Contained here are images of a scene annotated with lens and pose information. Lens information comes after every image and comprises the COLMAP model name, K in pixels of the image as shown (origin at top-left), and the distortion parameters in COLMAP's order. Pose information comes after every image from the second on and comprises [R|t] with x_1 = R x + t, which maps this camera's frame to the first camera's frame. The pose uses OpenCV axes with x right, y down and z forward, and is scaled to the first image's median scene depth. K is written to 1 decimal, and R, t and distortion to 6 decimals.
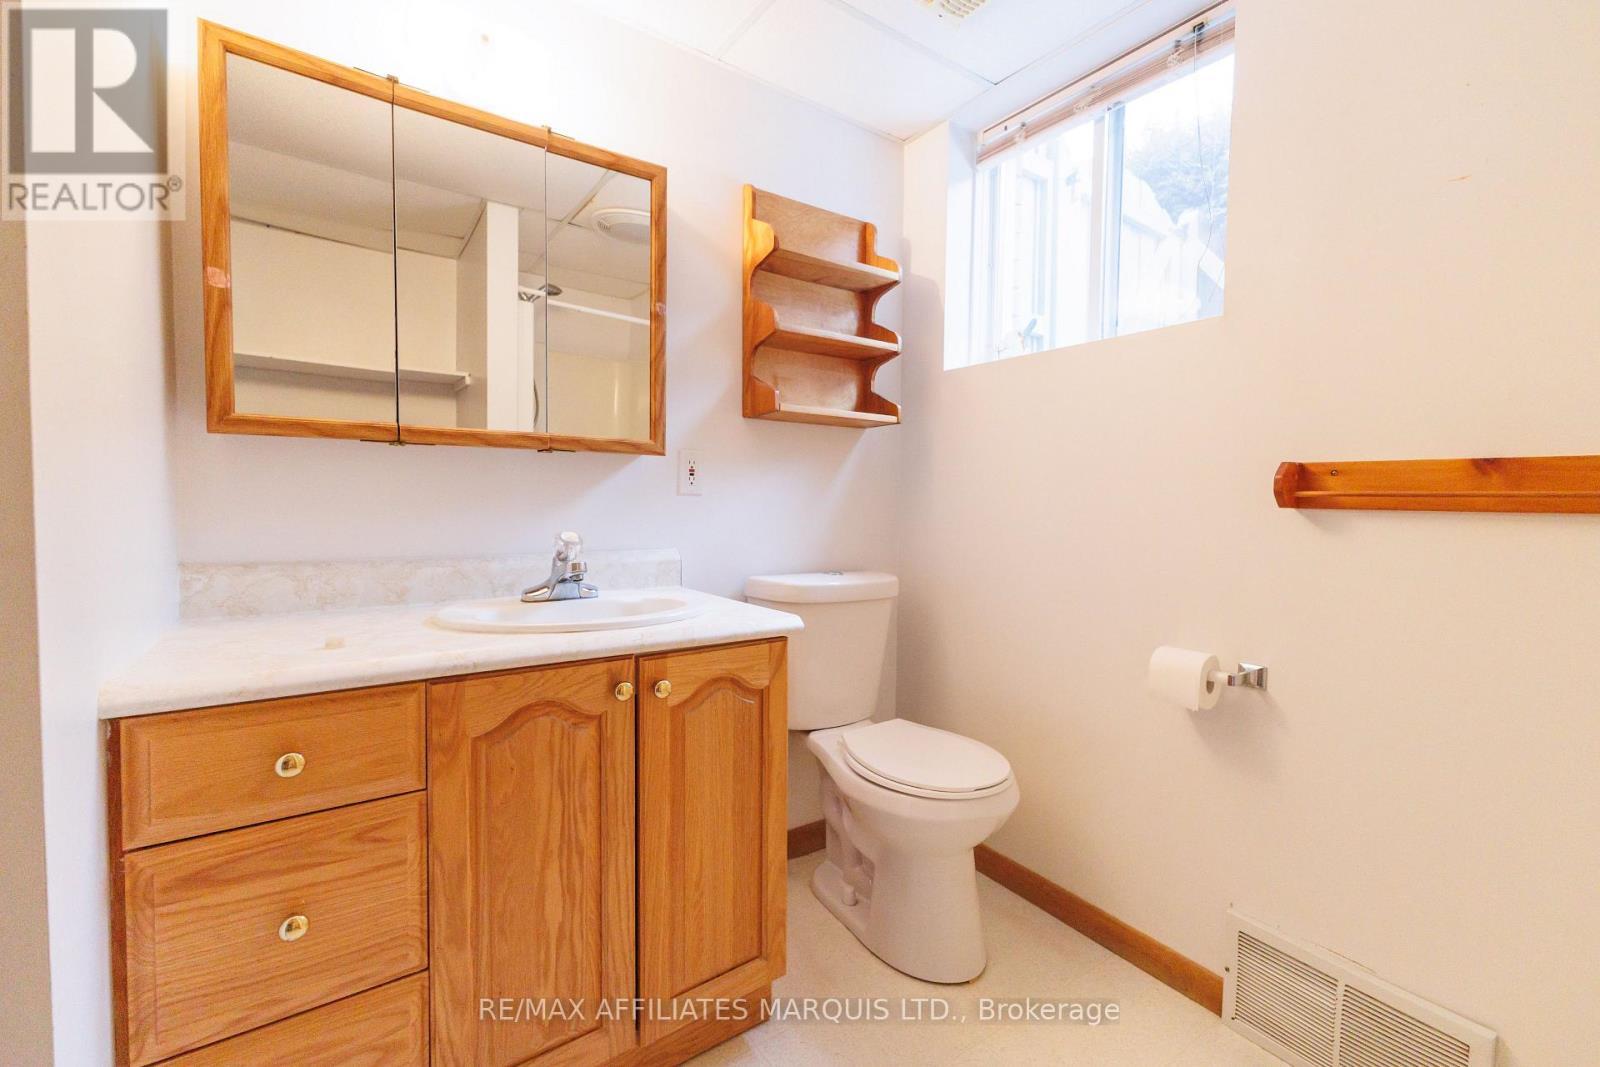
lens RADIAL K [[691.5, 0, 798.1], [0, 691.5, 529.0], [0, 0, 1]] dist [0.010716, -0.001347]
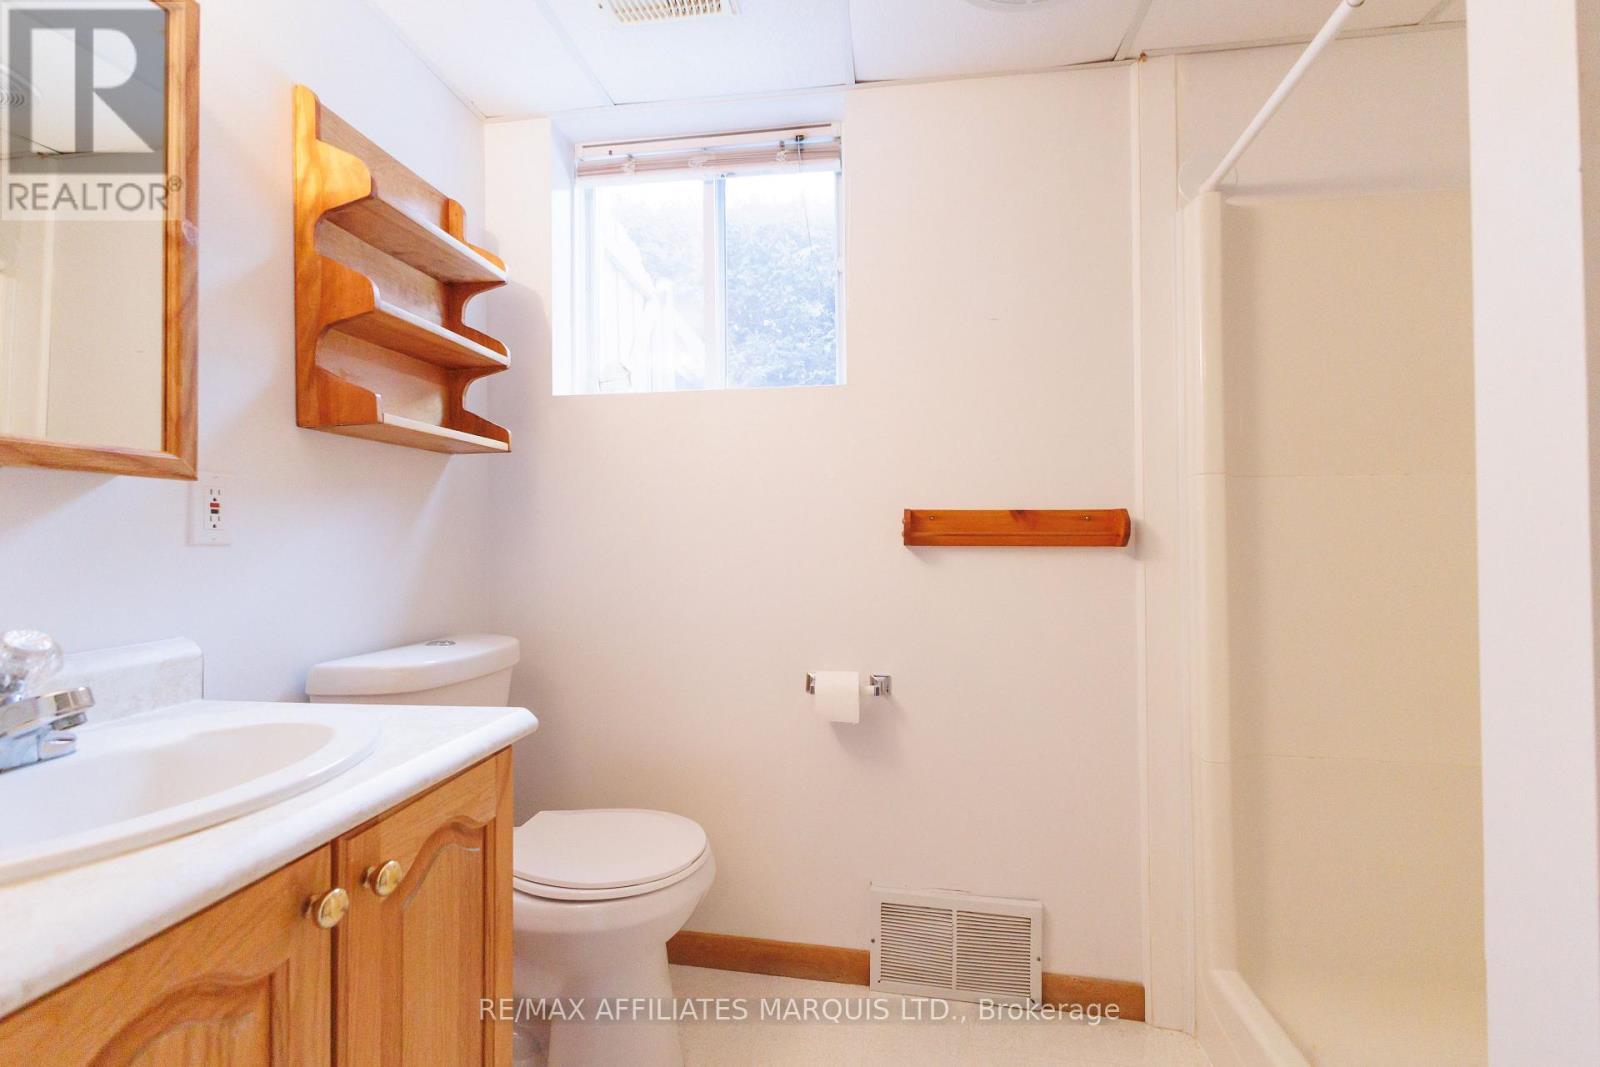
lens RADIAL K [[691.5, 0, 798.1], [0, 691.5, 529.0], [0, 0, 1]] dist [0.010716, -0.001347]
pose [[0.684736, -0.007873, 0.728749, -0.250612], [0.043465, 0.998603, -0.030052, -0.022662], [-0.727494, 0.052253, 0.684122, 0.207494]]
